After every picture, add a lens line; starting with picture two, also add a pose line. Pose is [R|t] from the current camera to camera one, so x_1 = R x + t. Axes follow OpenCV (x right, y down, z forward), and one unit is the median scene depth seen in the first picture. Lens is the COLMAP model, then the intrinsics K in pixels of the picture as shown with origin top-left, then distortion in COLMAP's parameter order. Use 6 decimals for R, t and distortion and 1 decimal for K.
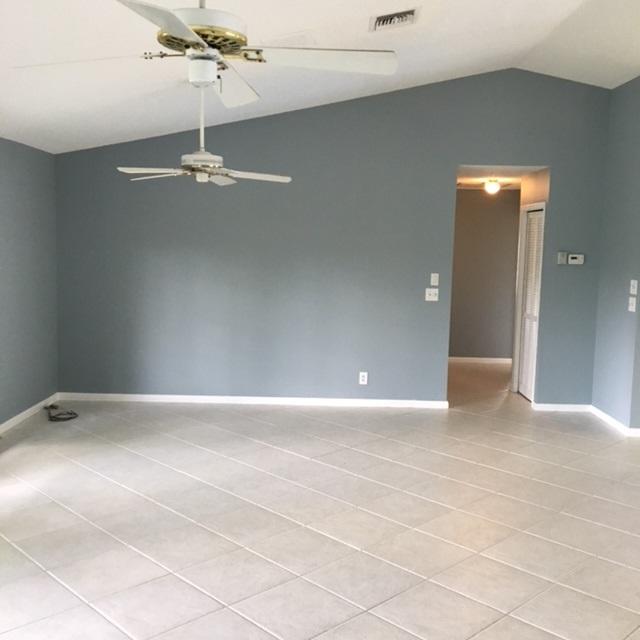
lens RADIAL K [[725.0, 0, 320.0], [0, 725.0, 320.0], [0, 0, 1]] dist [0.119564, -0.123678]
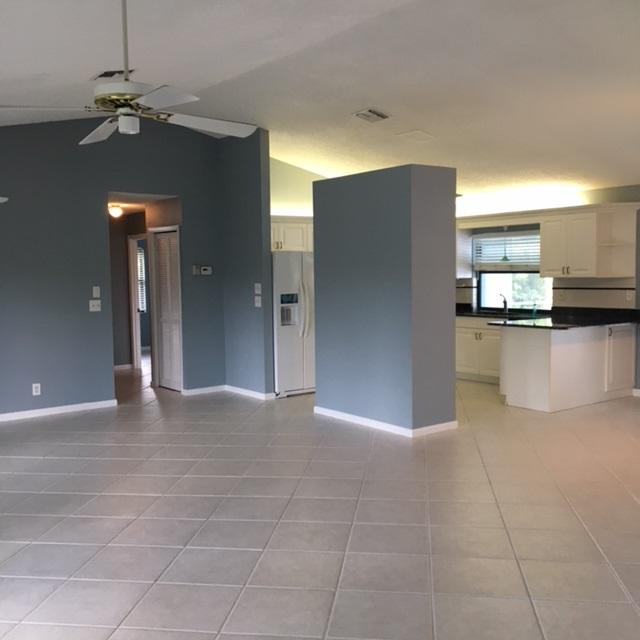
lens RADIAL K [[725.0, 0, 320.0], [0, 725.0, 320.0], [0, 0, 1]] dist [0.119564, -0.123678]
pose [[0.791682, -0.076018, 0.606185, -0.255940], [0.097076, 0.995275, -0.001970, 0.022667], [-0.603171, 0.060406, 0.795321, -0.101442]]
